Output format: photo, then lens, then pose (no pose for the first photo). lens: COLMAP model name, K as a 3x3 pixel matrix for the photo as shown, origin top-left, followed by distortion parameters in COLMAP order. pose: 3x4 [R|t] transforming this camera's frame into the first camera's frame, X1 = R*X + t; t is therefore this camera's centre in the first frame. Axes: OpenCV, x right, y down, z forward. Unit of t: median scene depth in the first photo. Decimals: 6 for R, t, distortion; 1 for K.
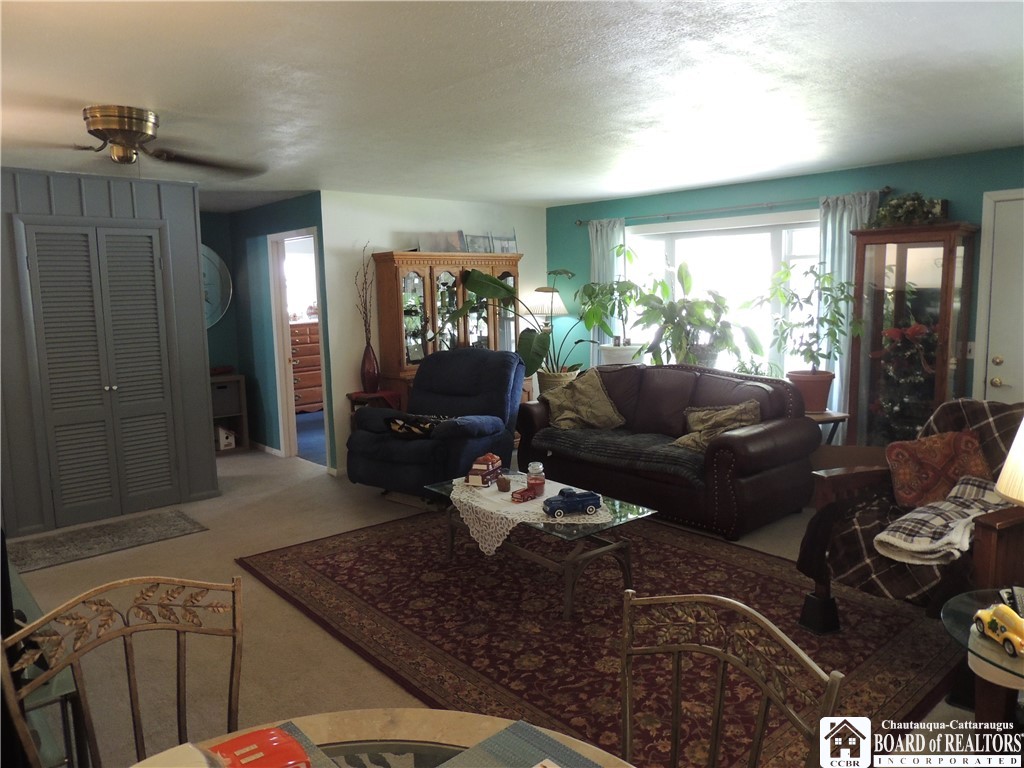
lens RADIAL K [[731.2, 0, 514.2], [0, 731.2, 386.0], [0, 0, 1]] dist [-0.018333, 0.001554]
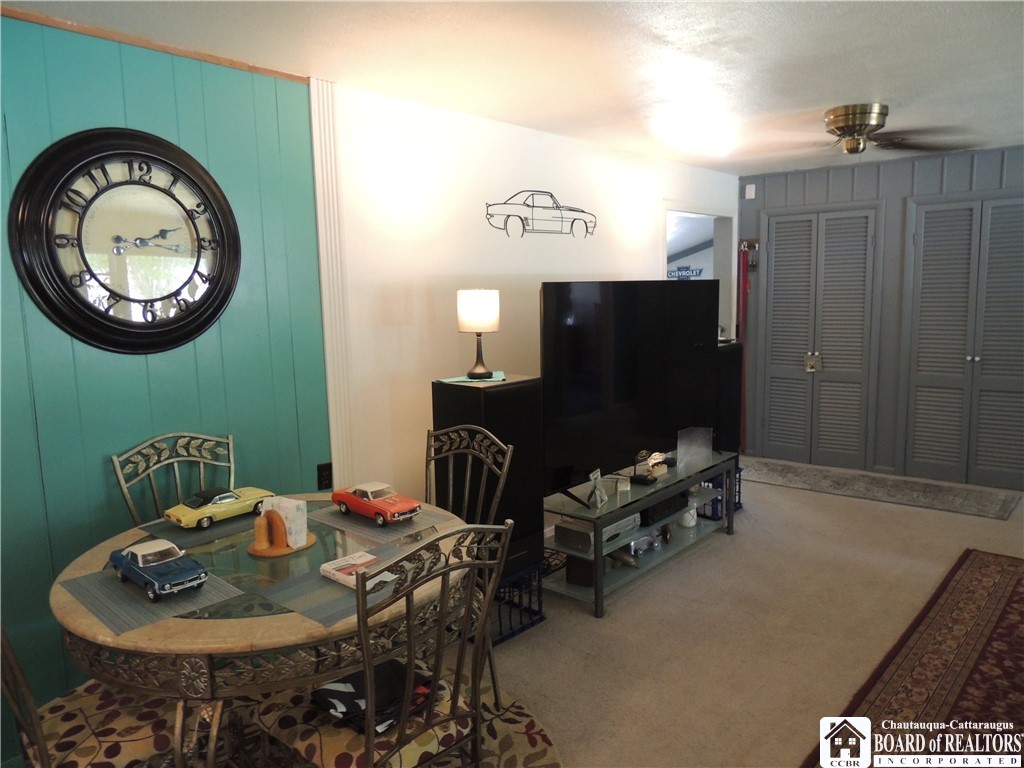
lens RADIAL K [[731.2, 0, 513.2], [0, 731.2, 385.0], [0, 0, 1]] dist [-0.018333, 0.001554]
pose [[0.119086, 0.149657, -0.981540, 0.386701], [-0.106131, 0.984830, 0.137282, -0.033296], [0.987195, 0.087823, 0.133163, 0.237824]]
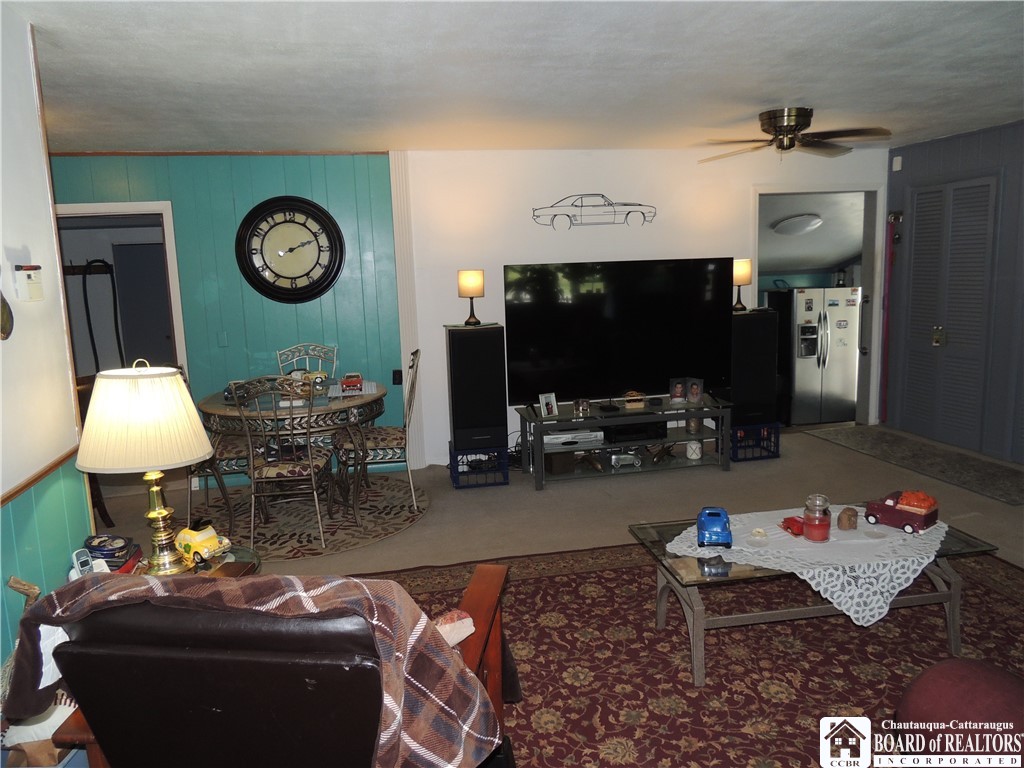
lens RADIAL K [[731.2, 0, 511.9], [0, 731.2, 384.3], [0, 0, 1]] dist [-0.018333, 0.001554]
pose [[-0.506535, 0.177463, -0.843759, 0.614275], [-0.064149, 0.968121, 0.242130, -0.122901], [0.859830, 0.176773, -0.479003, 0.864648]]
